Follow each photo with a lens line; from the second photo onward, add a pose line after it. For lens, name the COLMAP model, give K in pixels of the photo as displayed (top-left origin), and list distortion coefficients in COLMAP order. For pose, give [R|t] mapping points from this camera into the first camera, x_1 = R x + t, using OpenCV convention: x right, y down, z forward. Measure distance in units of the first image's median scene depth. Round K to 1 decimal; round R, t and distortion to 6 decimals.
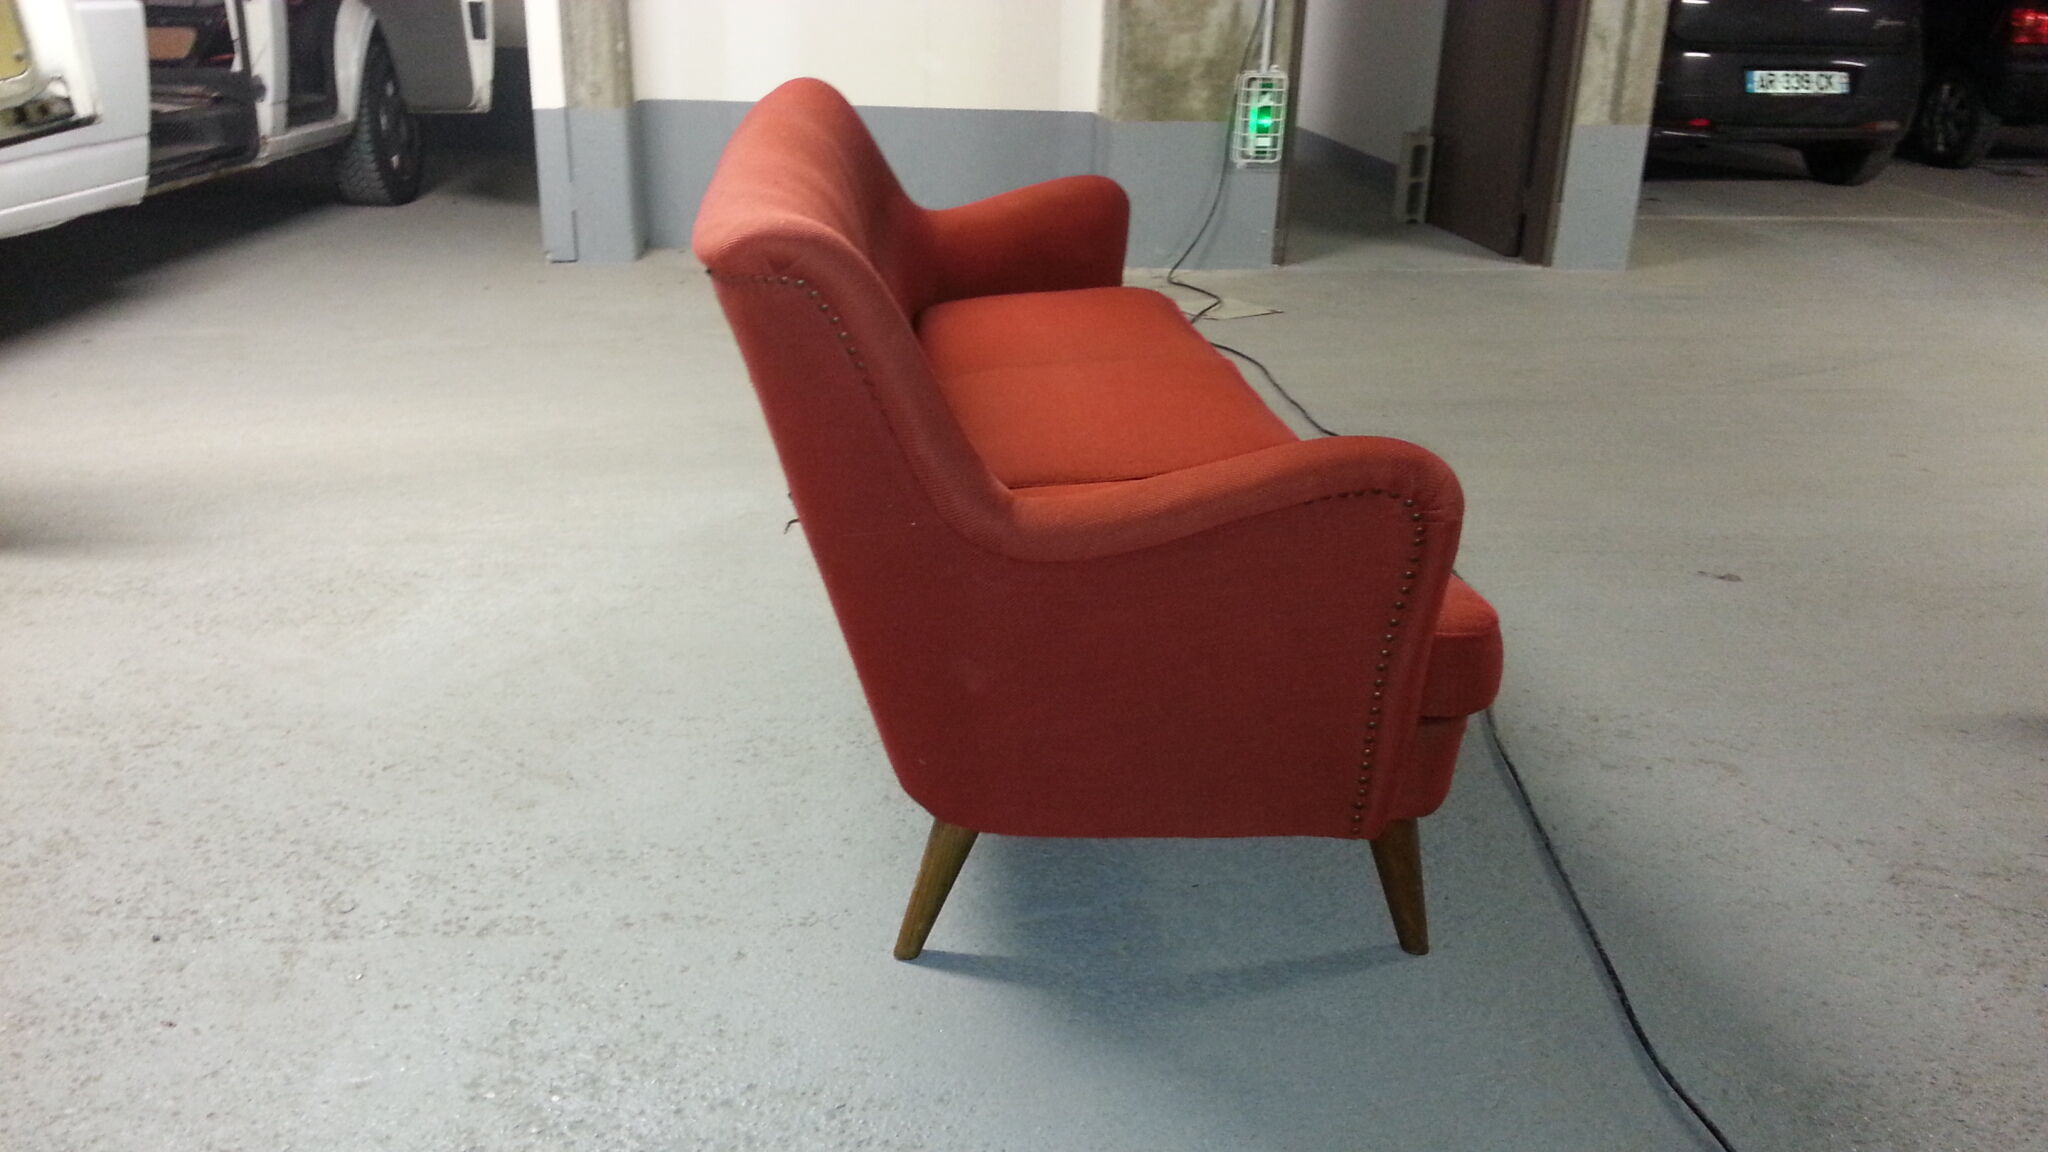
lens RADIAL K [[1660.3, 0, 999.2], [0, 1660.3, 585.1], [0, 0, 1]] dist [0.109345, -0.200966]
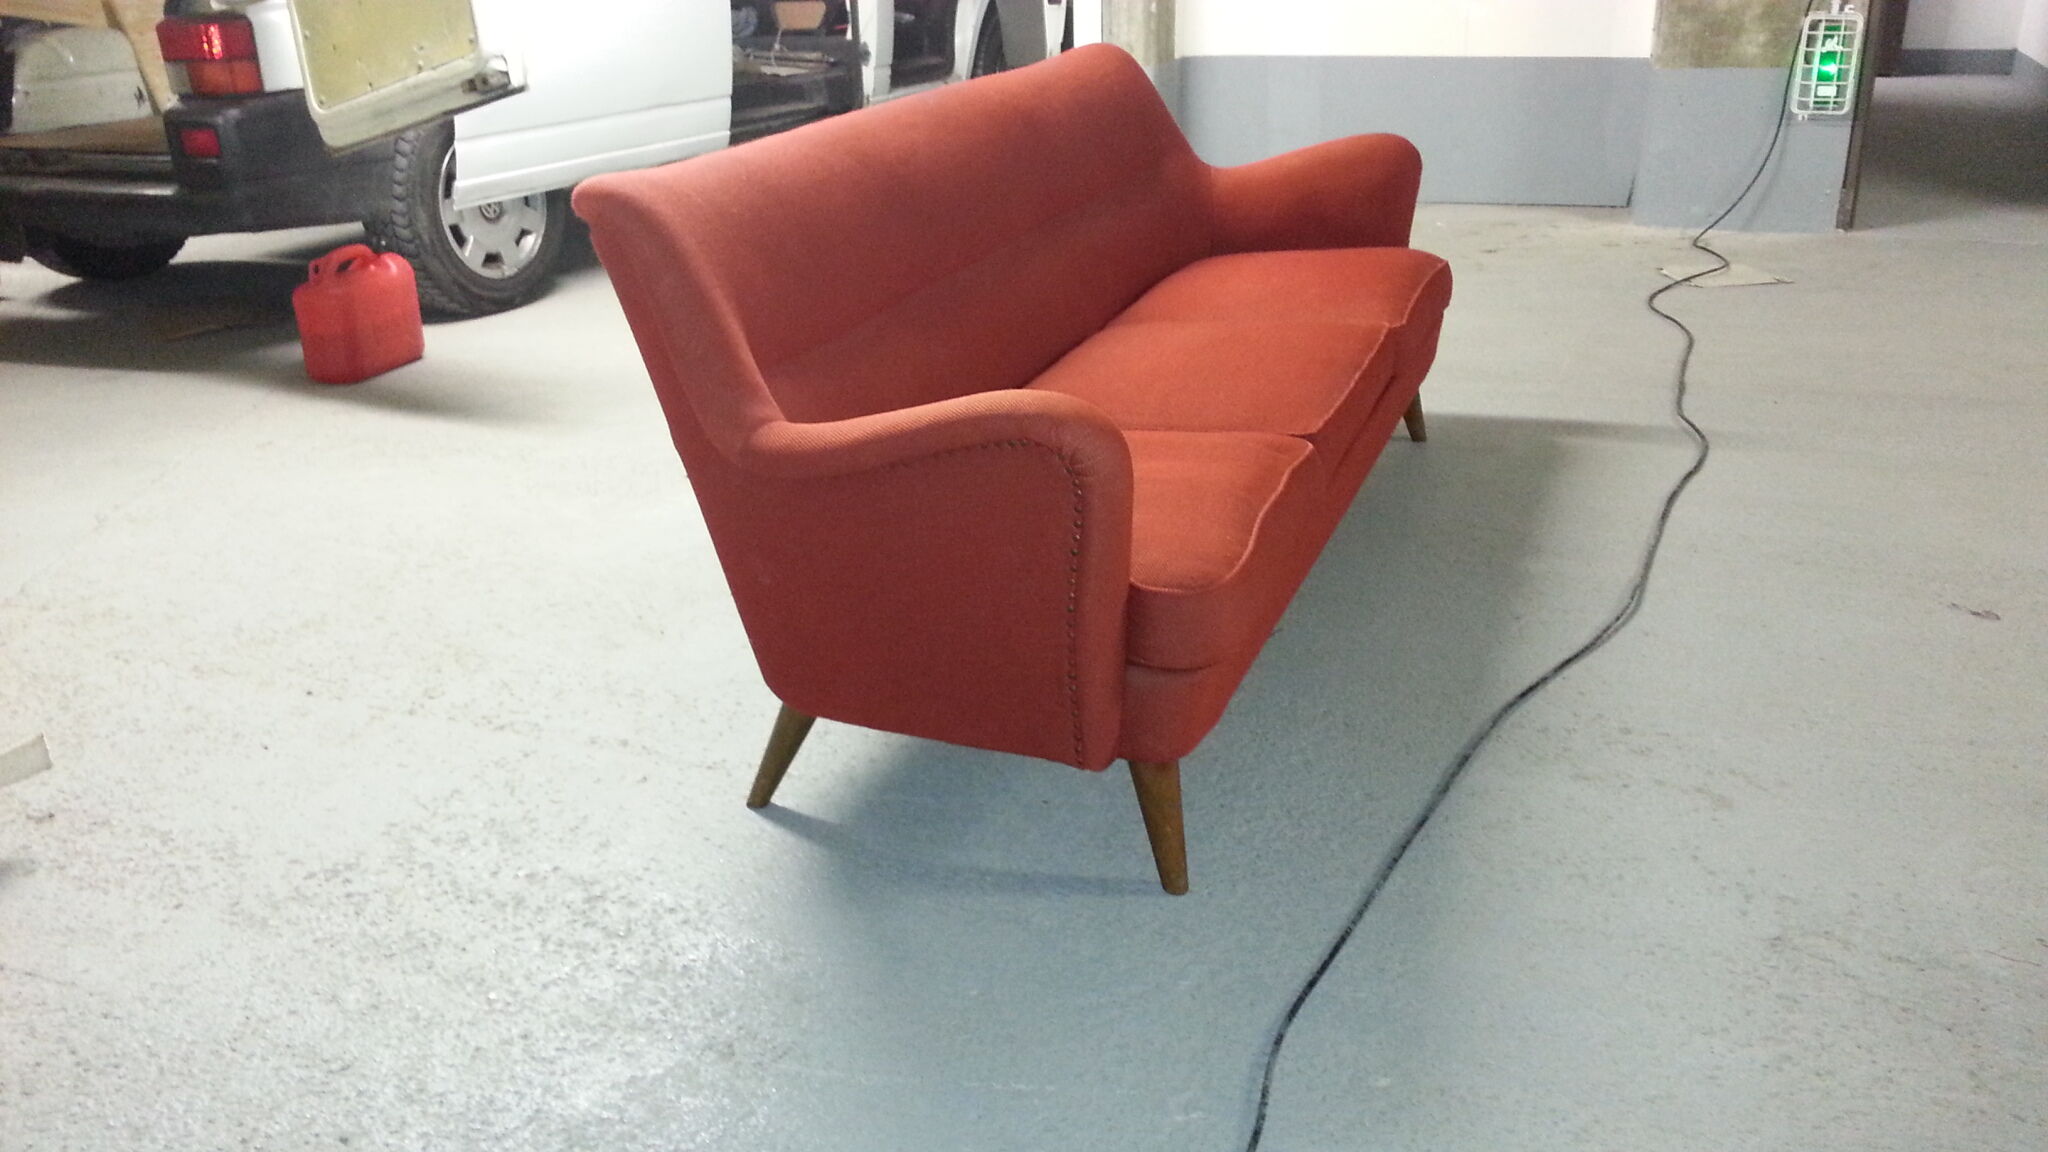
lens RADIAL K [[1660.3, 0, 999.2], [0, 1660.3, 585.1], [0, 0, 1]] dist [0.109345, -0.200966]
pose [[0.887895, 0.125014, -0.442735, 0.202066], [-0.111350, 0.992154, 0.056842, -0.006779], [0.446367, -0.001172, 0.894849, 0.004537]]
